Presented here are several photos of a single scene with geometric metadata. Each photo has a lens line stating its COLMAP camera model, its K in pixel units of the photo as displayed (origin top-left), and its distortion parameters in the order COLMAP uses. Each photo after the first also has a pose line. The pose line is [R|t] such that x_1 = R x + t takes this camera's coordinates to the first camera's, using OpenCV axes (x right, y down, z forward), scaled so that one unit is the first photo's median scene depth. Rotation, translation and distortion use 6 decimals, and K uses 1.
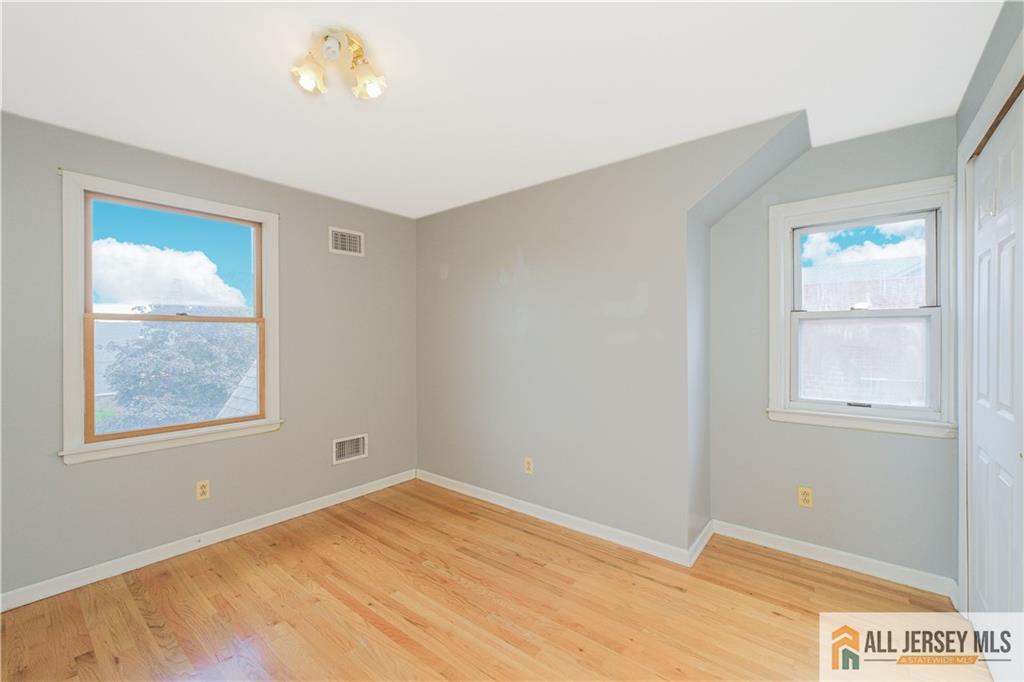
lens RADIAL K [[429.8, 0, 512.5], [0, 429.8, 341.5], [0, 0, 1]] dist [0.002311, 0.000177]
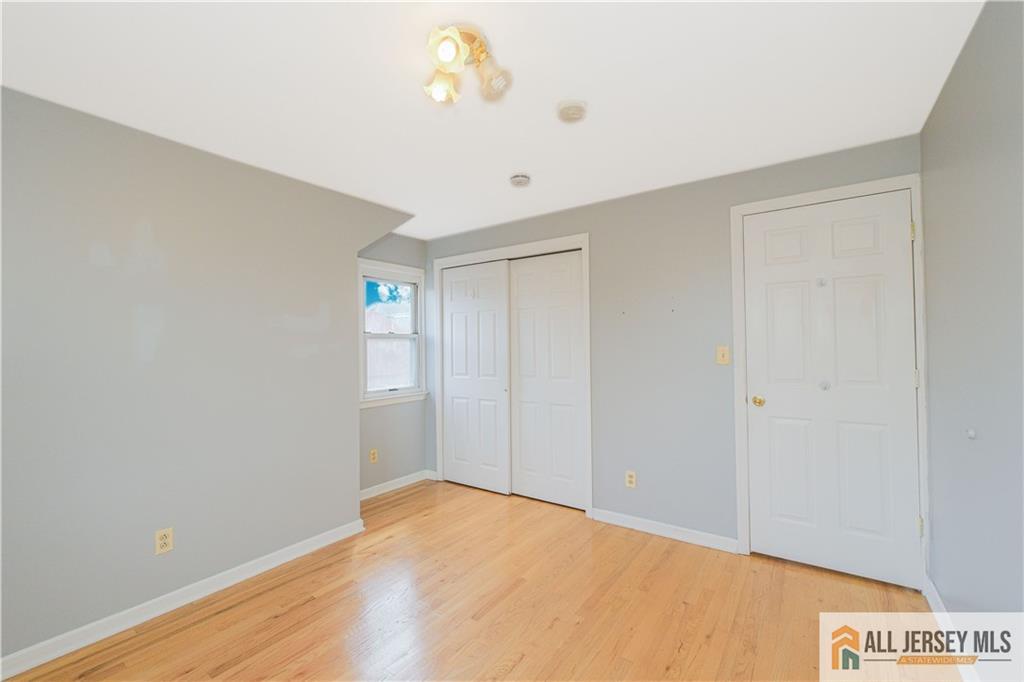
lens RADIAL K [[429.8, 0, 516.0], [0, 429.8, 344.3], [0, 0, 1]] dist [0.002311, 0.000177]
pose [[-0.071663, 0.011540, 0.997362, -0.882313], [0.026186, 0.999610, -0.009684, -0.001651], [-0.997085, 0.025423, -0.071938, 0.619587]]
